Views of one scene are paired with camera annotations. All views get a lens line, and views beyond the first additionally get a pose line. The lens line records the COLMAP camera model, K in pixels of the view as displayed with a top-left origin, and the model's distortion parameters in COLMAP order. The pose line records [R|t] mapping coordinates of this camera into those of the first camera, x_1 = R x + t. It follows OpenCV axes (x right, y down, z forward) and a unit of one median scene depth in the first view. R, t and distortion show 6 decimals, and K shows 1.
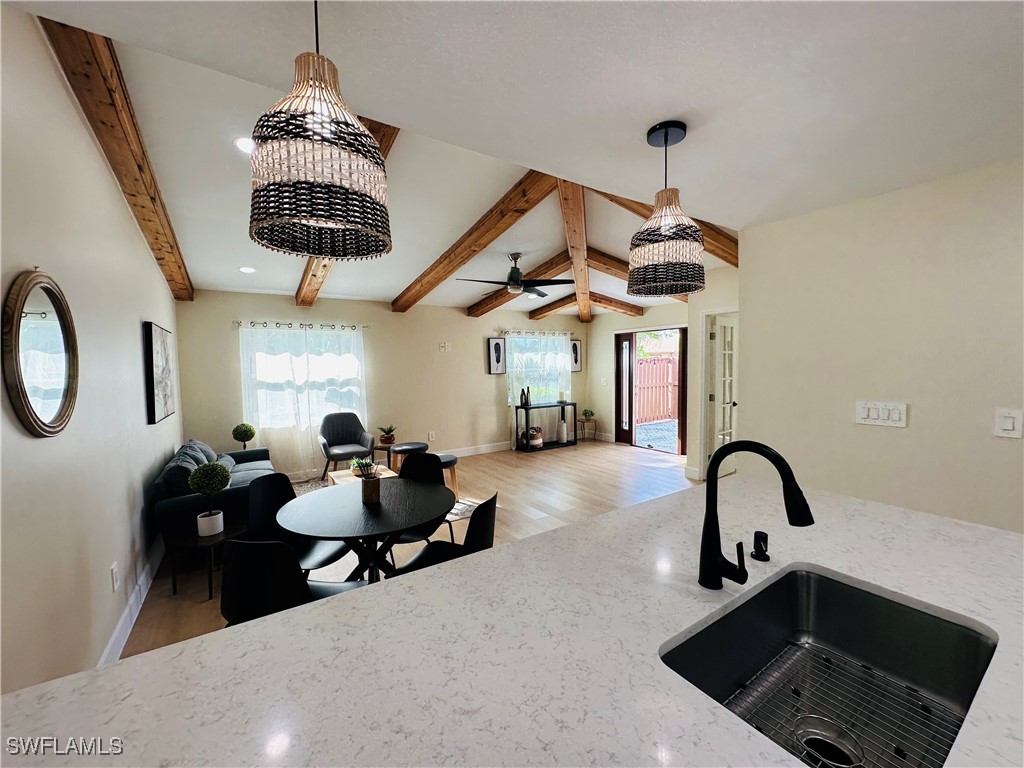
lens RADIAL K [[408.0, 0, 511.9], [0, 408.0, 384.5], [0, 0, 1]] dist [-0.000624, -0.000036]
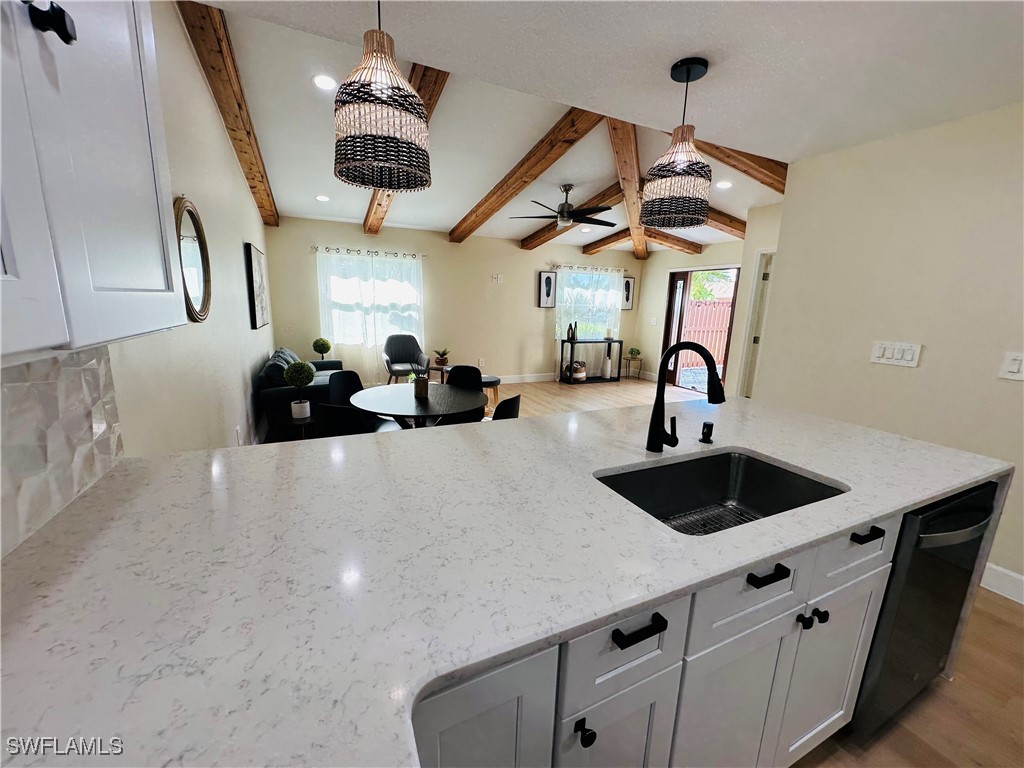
lens RADIAL K [[408.0, 0, 511.9], [0, 408.0, 384.5], [0, 0, 1]] dist [-0.000624, -0.000036]
pose [[0.988457, 0.073647, -0.132397, 0.049778], [-0.053329, 0.987104, 0.150939, 0.026526], [0.141805, -0.142136, 0.979637, -0.095639]]
